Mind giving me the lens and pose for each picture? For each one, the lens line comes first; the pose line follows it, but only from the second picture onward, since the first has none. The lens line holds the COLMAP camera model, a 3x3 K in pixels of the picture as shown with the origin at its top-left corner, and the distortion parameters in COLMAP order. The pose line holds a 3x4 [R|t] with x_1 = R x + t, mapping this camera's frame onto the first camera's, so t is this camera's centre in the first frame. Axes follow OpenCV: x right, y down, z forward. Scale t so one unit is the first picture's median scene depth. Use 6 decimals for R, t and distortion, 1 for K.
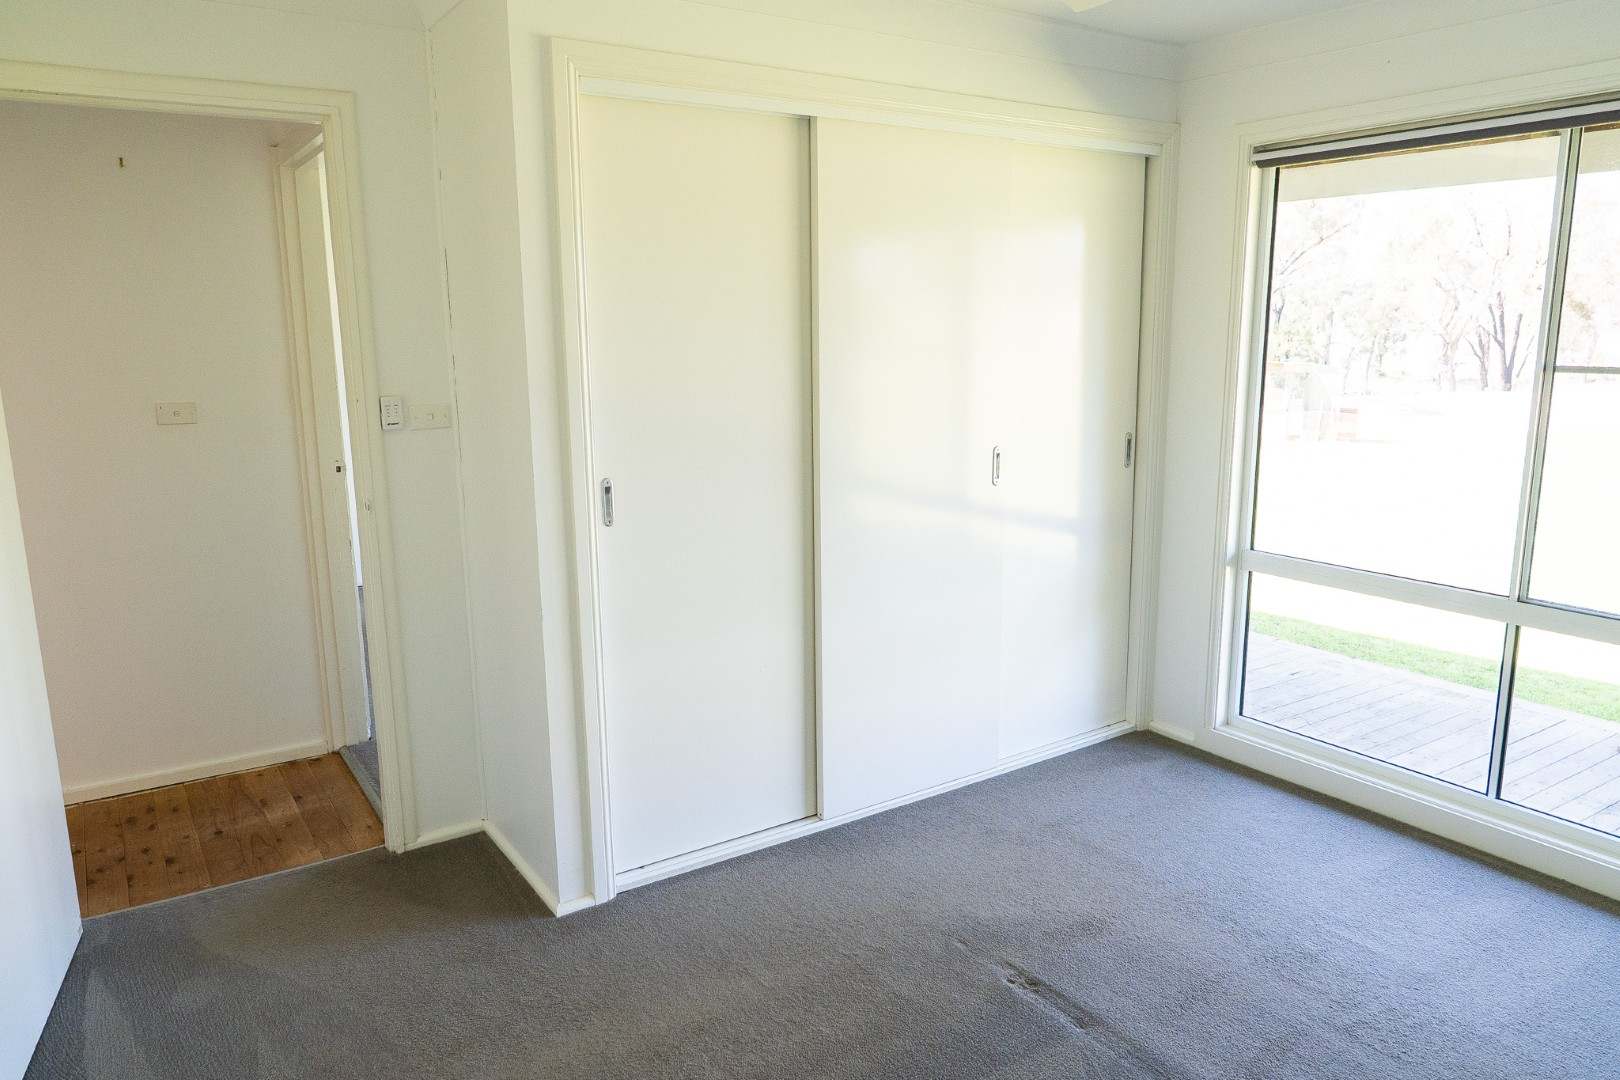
lens RADIAL K [[1100.3, 0, 812.2], [0, 1100.3, 543.5], [0, 0, 1]] dist [-0.017805, 0.006970]
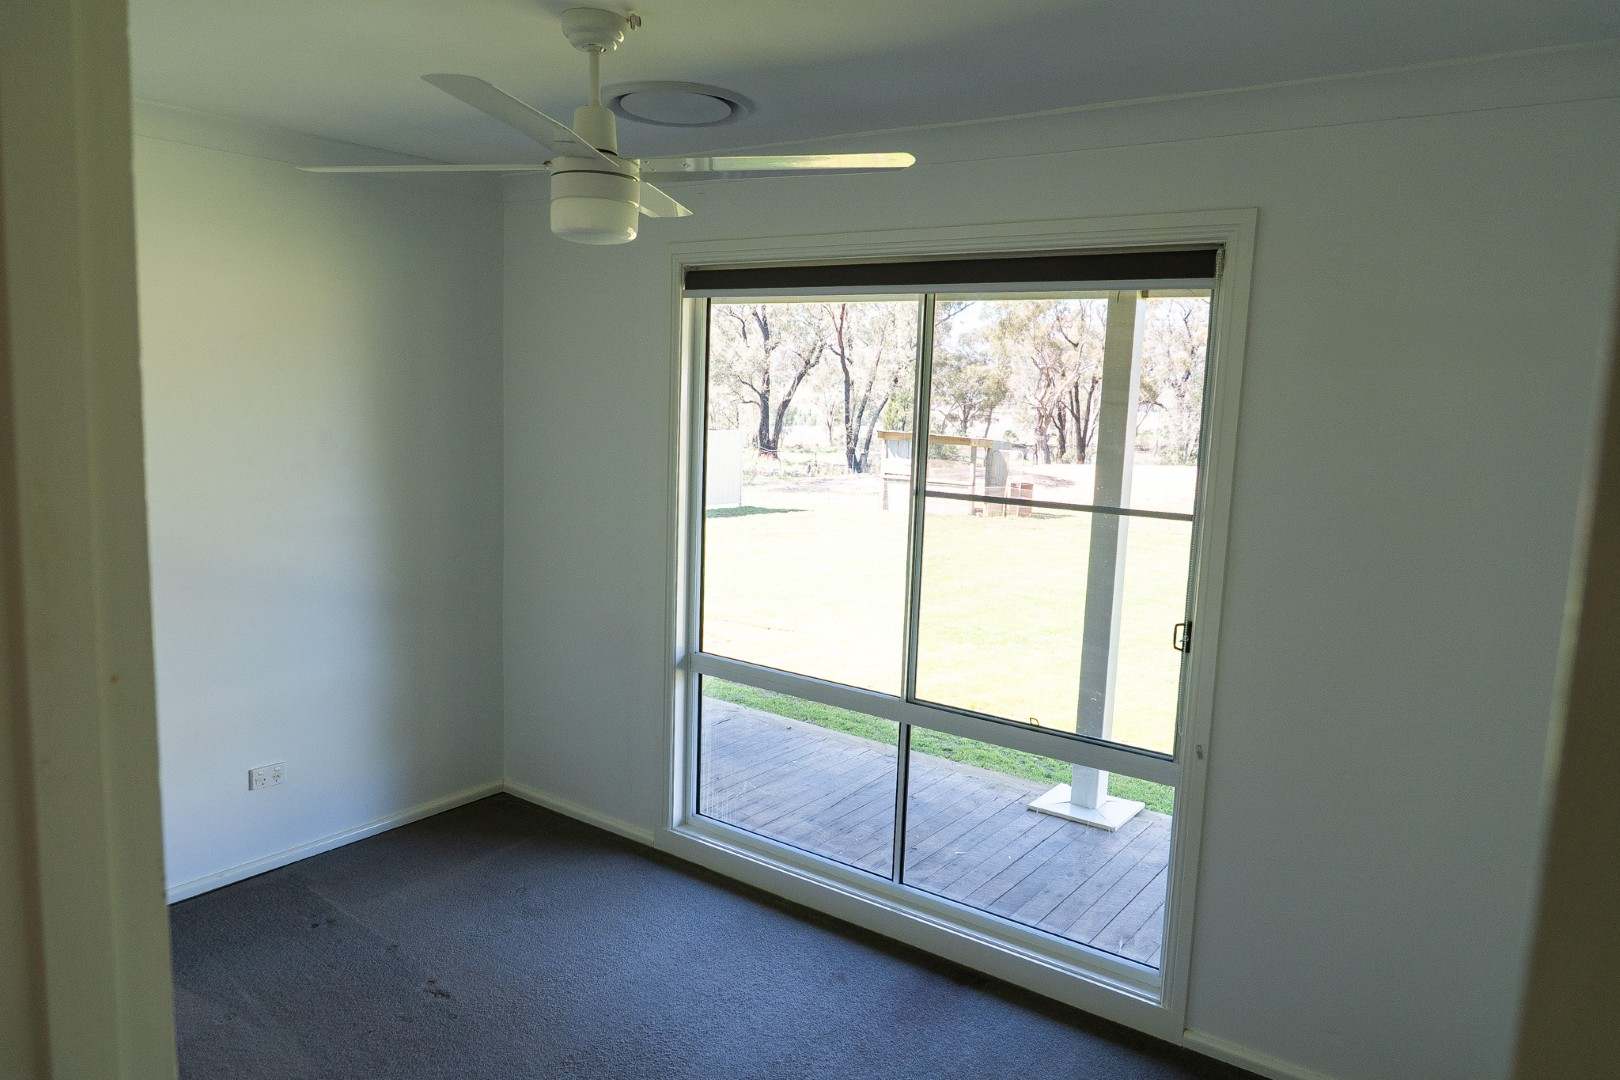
lens RADIAL K [[1100.3, 0, 810.8], [0, 1100.3, 540.4], [0, 0, 1]] dist [-0.017805, 0.006970]
pose [[0.948194, 0.000354, 0.317692, 0.190334], [0.016594, 0.998579, -0.050639, -0.051279], [-0.317258, 0.053288, 0.946841, -0.021043]]
